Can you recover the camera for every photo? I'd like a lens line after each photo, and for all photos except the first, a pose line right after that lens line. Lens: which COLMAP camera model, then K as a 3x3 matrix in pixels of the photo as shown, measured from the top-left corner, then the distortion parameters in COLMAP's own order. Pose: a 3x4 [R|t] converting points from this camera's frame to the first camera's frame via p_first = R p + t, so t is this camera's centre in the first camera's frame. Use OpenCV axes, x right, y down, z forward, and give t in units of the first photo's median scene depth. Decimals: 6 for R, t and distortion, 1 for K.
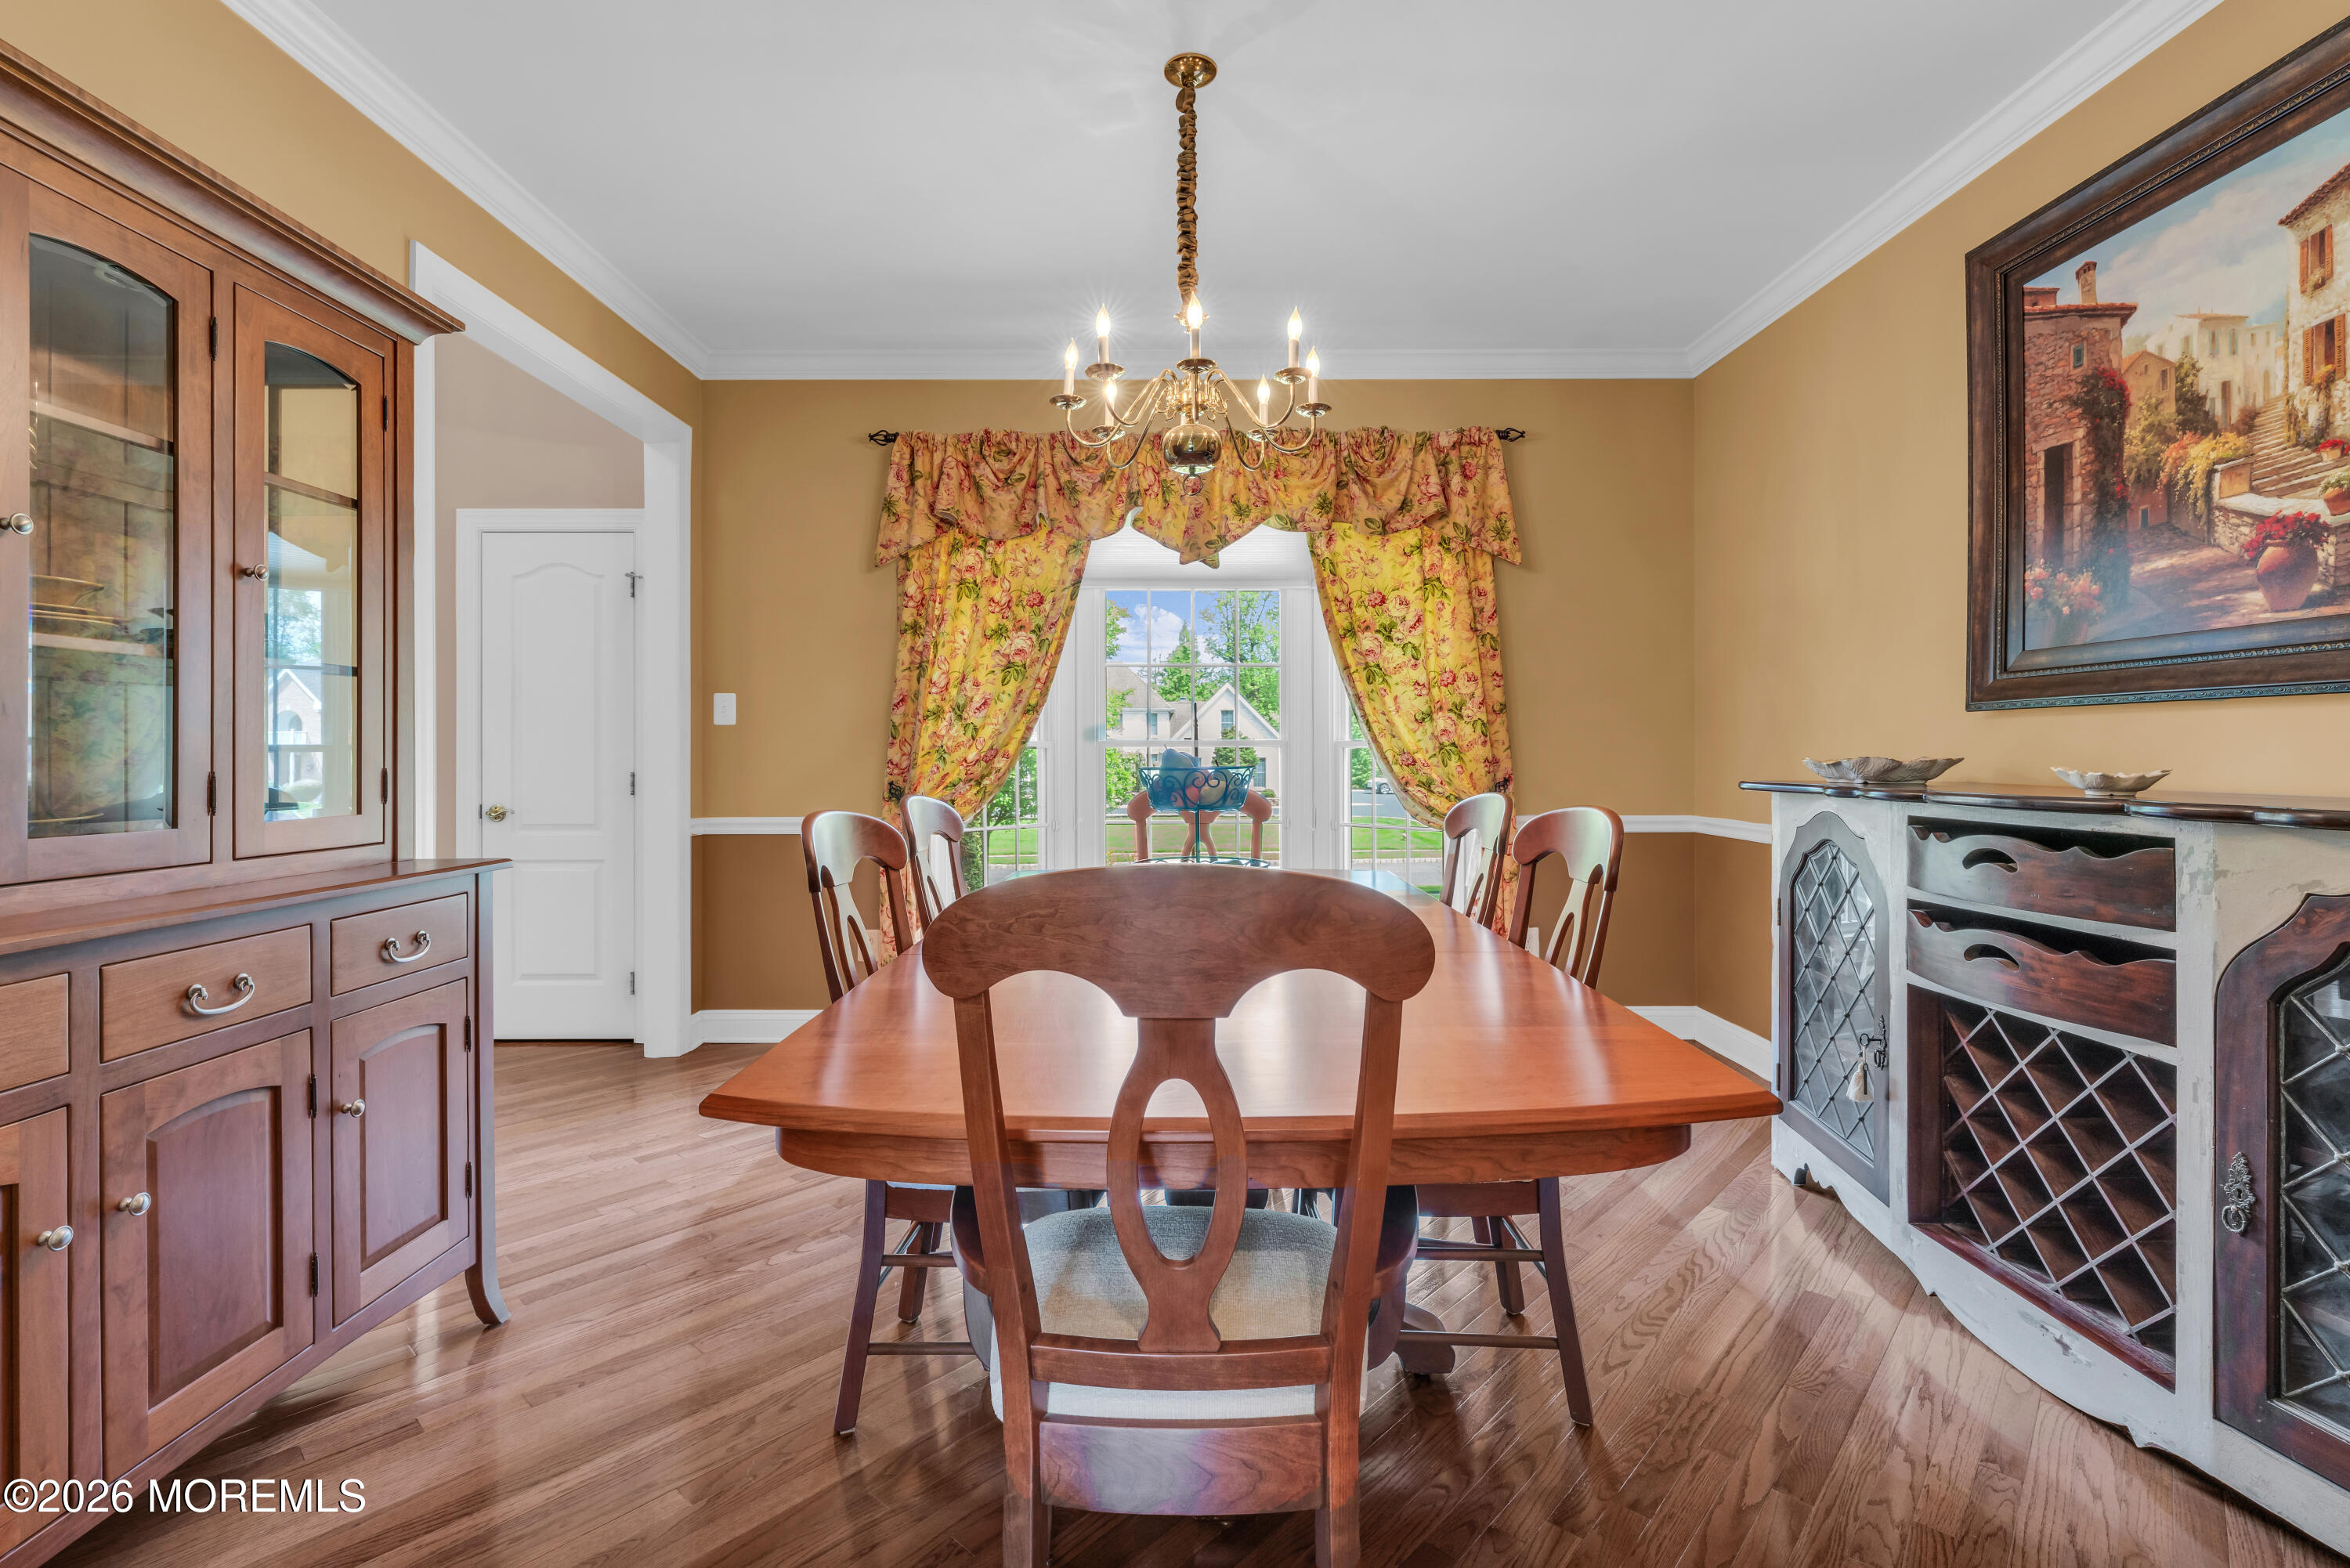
lens RADIAL K [[1074.9, 0, 1181.5], [0, 1074.9, 751.0], [0, 0, 1]] dist [-0.001138, -0.000049]
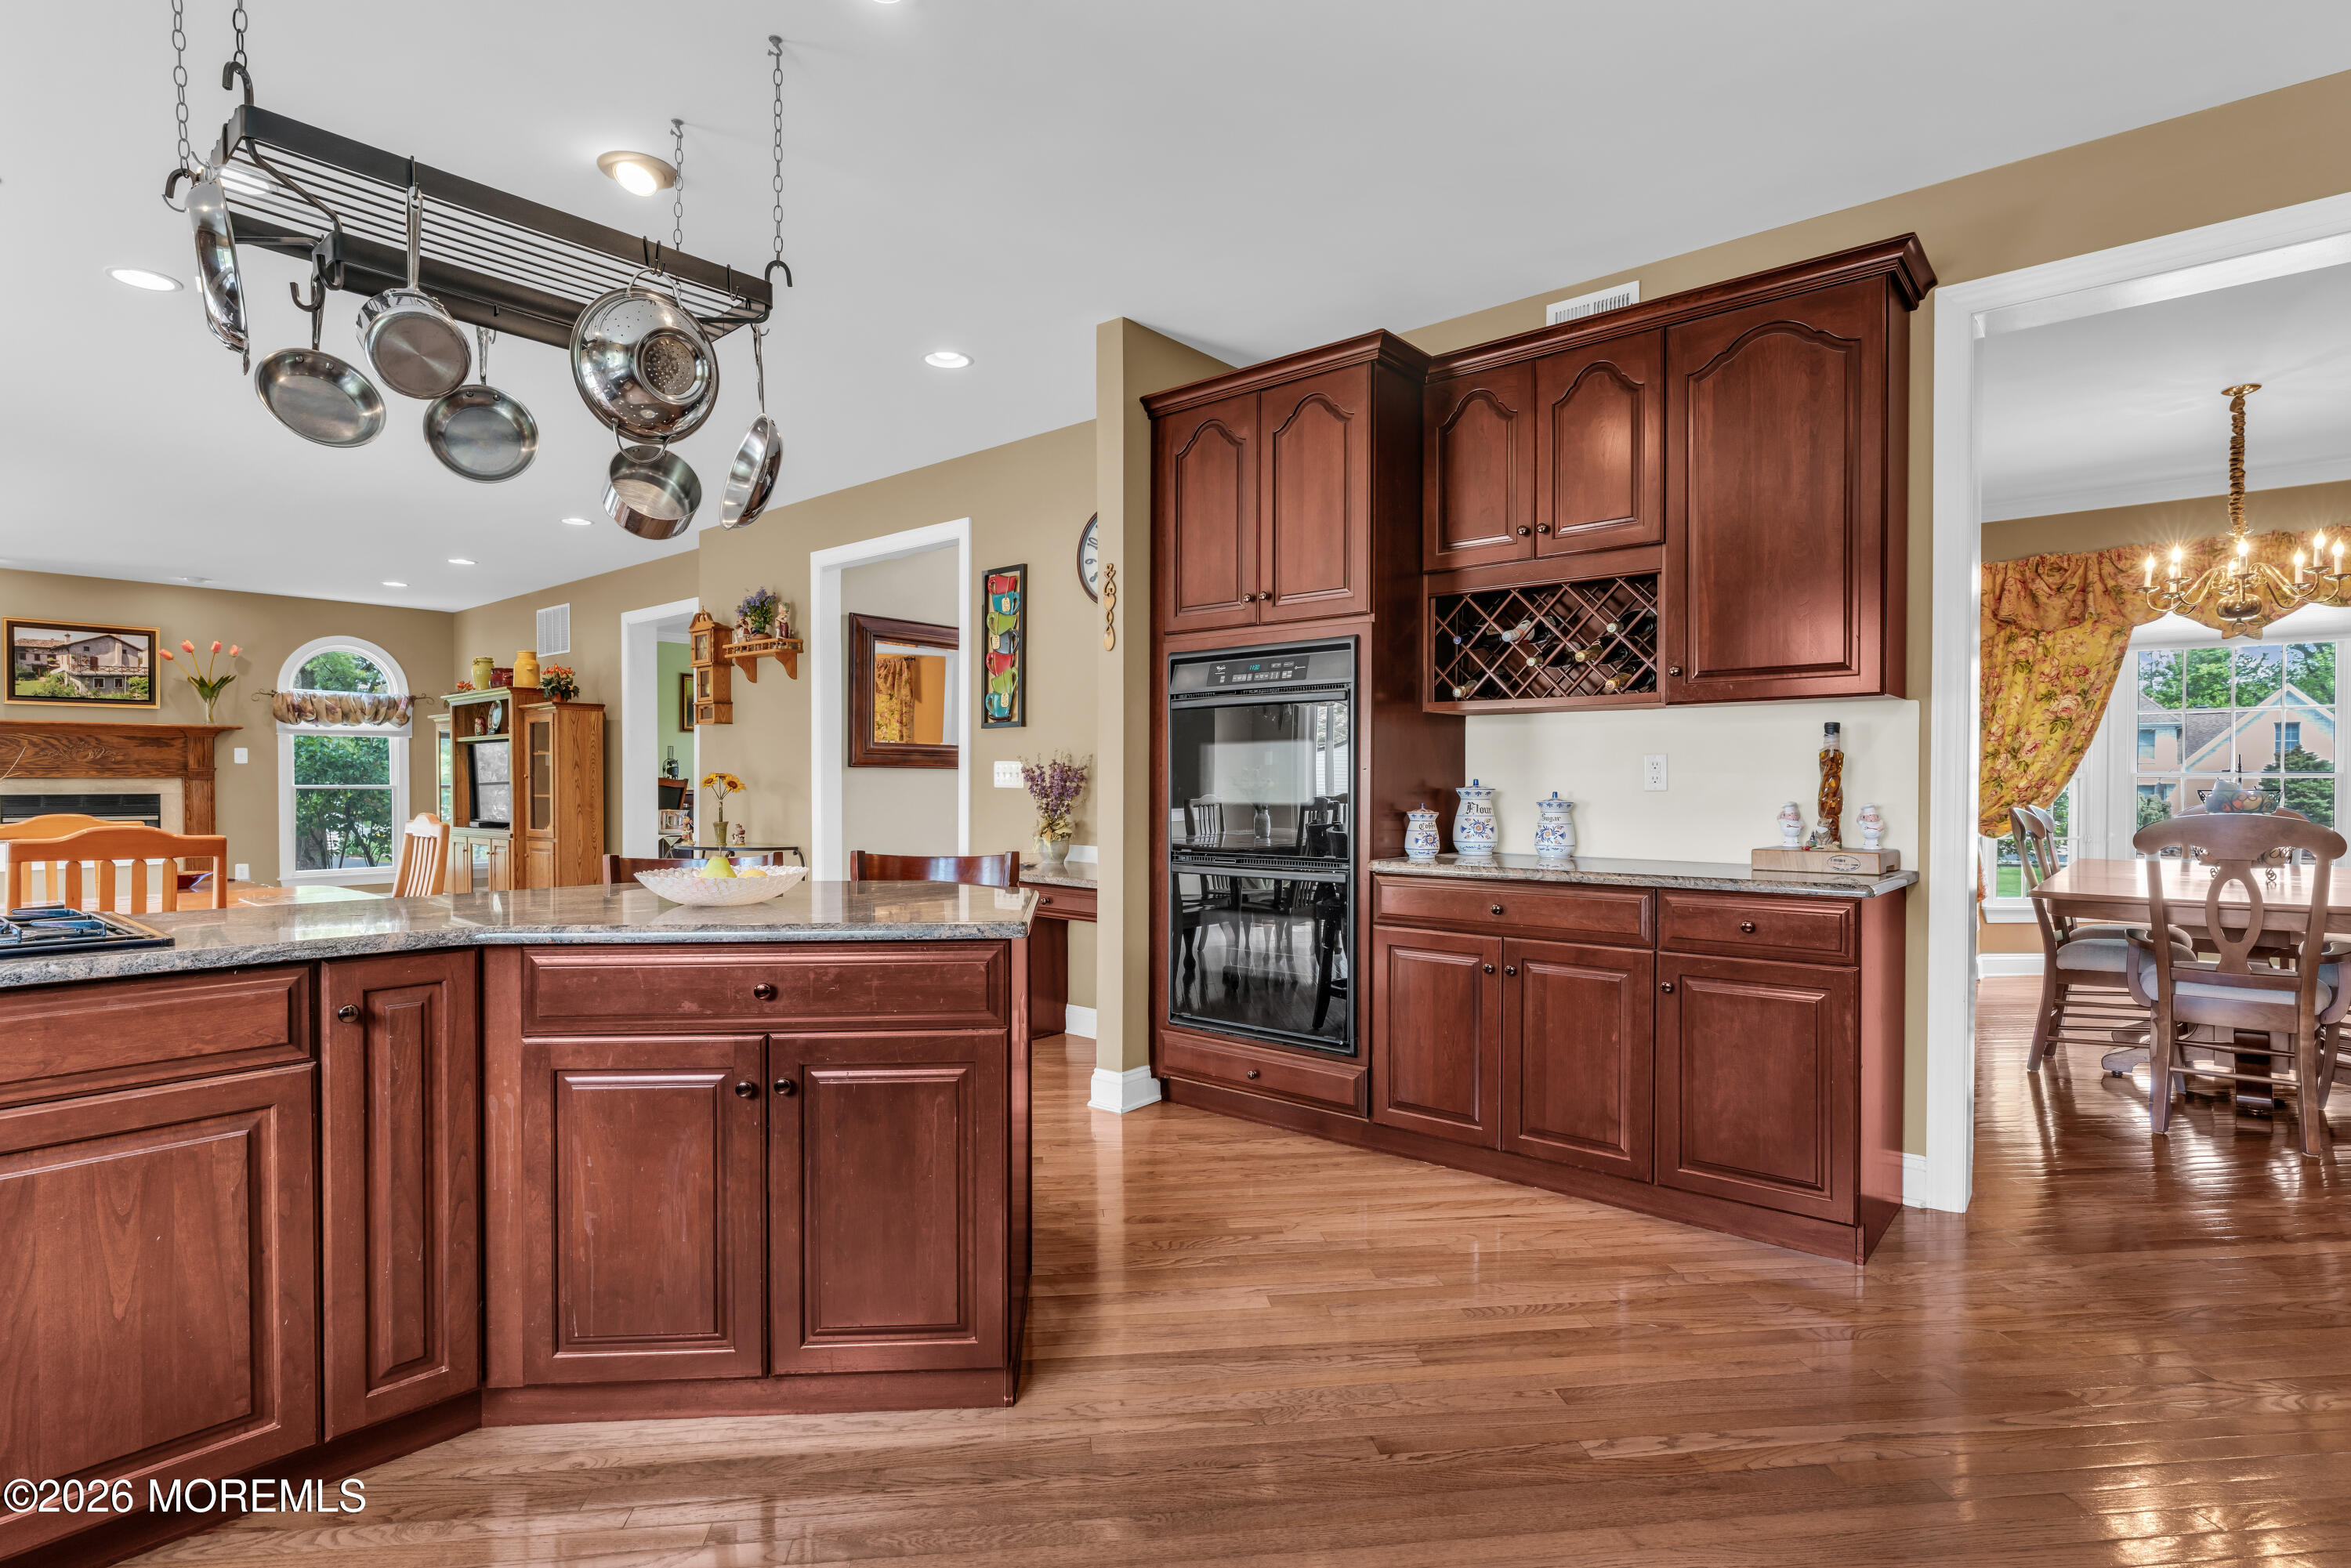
lens RADIAL K [[1172.7, 0, 1166.5], [0, 1172.7, 793.0], [0, 0, 1]] dist [-0.001571, 0.000669]
pose [[0.751055, 0.012134, -0.660128, -0.022742], [-0.003125, 0.999885, 0.014824, -0.002894], [0.660232, -0.009071, 0.751007, -0.920774]]
